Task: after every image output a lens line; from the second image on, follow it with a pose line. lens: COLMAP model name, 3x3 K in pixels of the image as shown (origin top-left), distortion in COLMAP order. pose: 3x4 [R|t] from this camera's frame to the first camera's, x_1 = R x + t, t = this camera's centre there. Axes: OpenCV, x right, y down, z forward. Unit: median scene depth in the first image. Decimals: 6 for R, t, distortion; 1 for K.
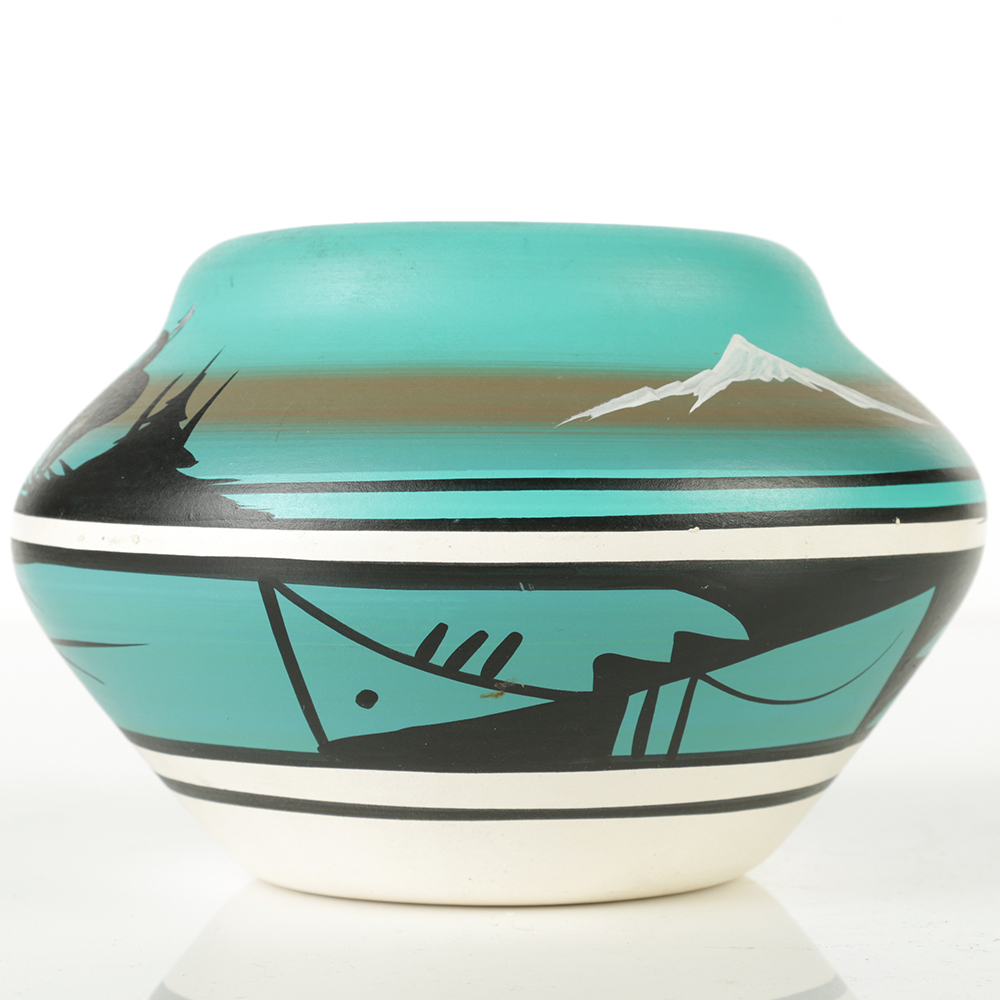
lens RADIAL K [[3121.5, 0, 499.4], [0, 3121.5, 499.0], [0, 0, 1]] dist [0.058818, 0.000000]
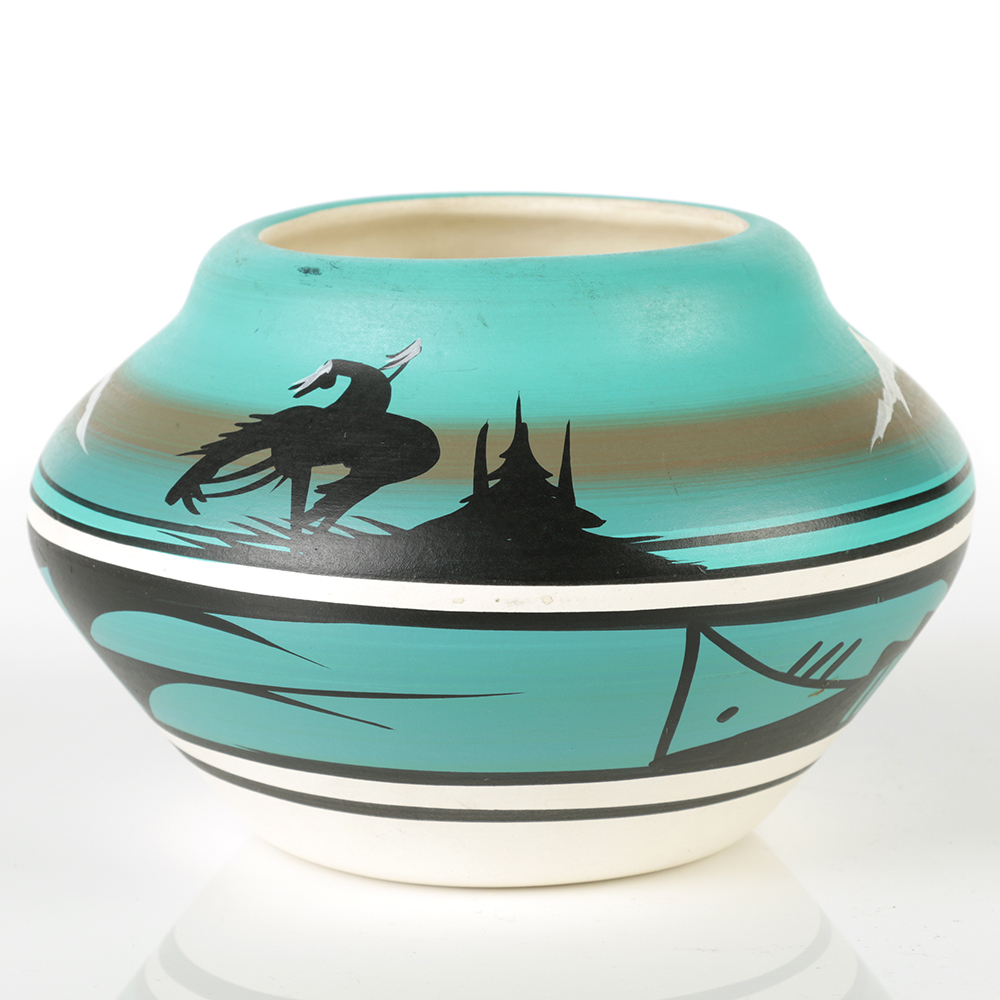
lens RADIAL K [[4392.7, 0, 502.6], [0, 4392.7, 500.5], [0, 0, 1]] dist [0.174089, 0.000000]
pose [[0.686941, -0.138863, 0.713323, -1.178561], [0.013396, 0.983827, 0.178621, -0.284340], [-0.726590, -0.113146, 0.677691, 0.022313]]
